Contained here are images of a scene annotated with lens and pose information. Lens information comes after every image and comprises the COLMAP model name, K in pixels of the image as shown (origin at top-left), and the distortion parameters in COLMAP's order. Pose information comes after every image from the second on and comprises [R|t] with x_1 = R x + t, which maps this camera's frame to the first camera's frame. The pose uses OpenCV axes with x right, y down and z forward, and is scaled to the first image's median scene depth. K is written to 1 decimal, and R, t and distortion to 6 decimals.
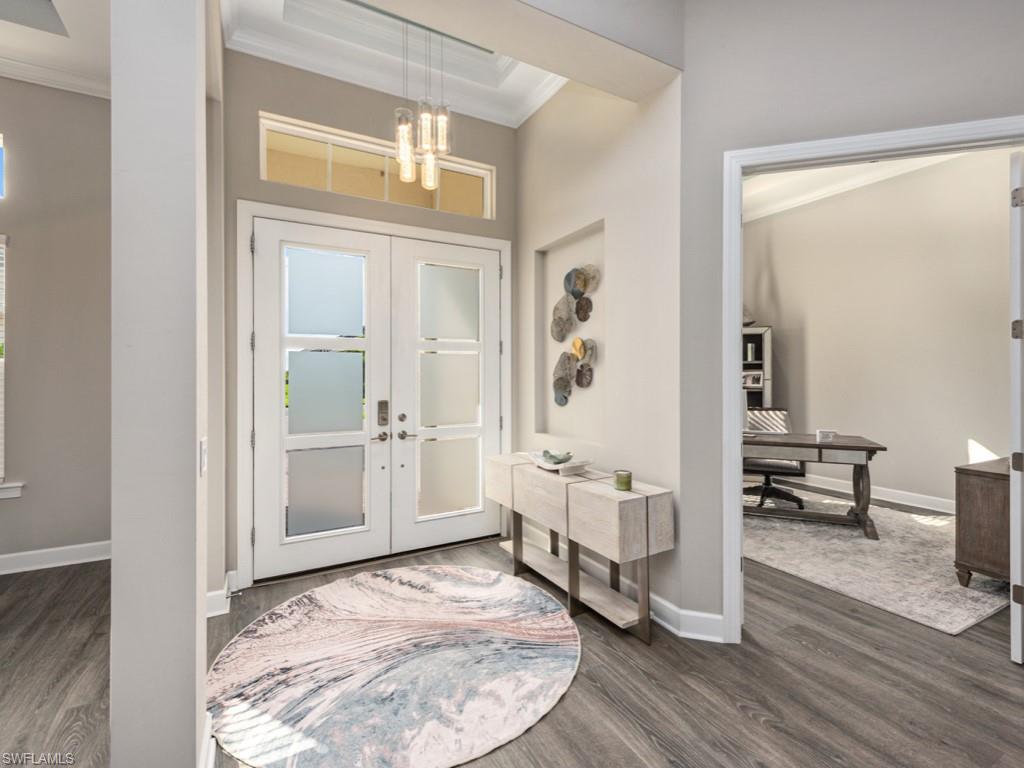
lens RADIAL K [[454.6, 0, 510.6], [0, 454.6, 377.3], [0, 0, 1]] dist [-0.003067, -0.002829]
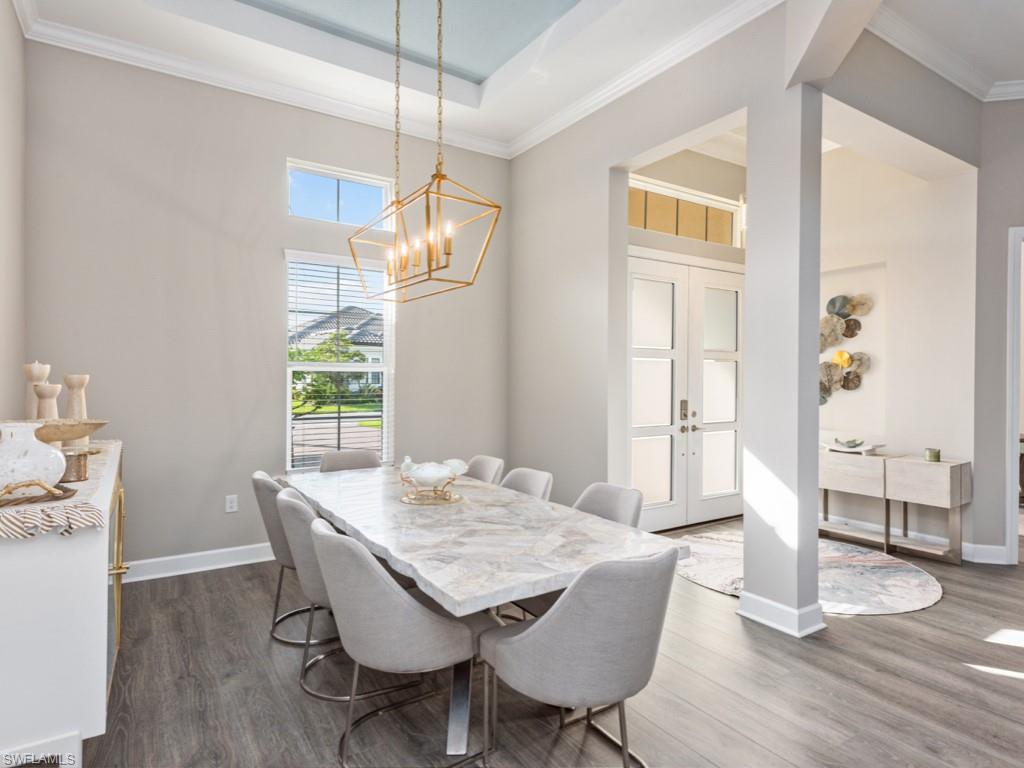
lens RADIAL K [[543.7, 0, 513.5], [0, 543.7, 381.4], [0, 0, 1]] dist [0.000714, -0.005487]
pose [[0.998856, 0.006276, 0.047407, -0.821490], [-0.006408, 0.999976, 0.002623, 0.000386], [-0.047389, -0.002924, 0.998872, -0.453532]]
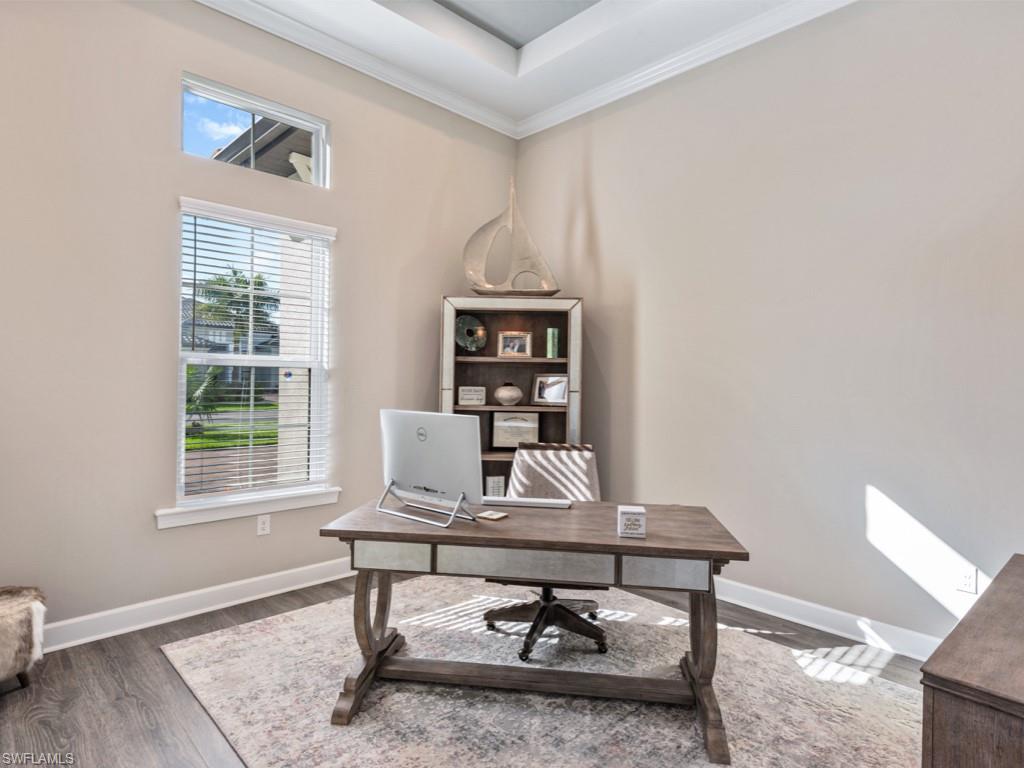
lens RADIAL K [[543.7, 0, 512.4], [0, 543.7, 382.6], [0, 0, 1]] dist [0.000714, -0.005487]
pose [[0.960995, 0.021507, 0.275728, 0.508683], [-0.021164, 0.999767, -0.004219, -0.002618], [-0.275754, -0.001781, 0.961227, 0.614572]]
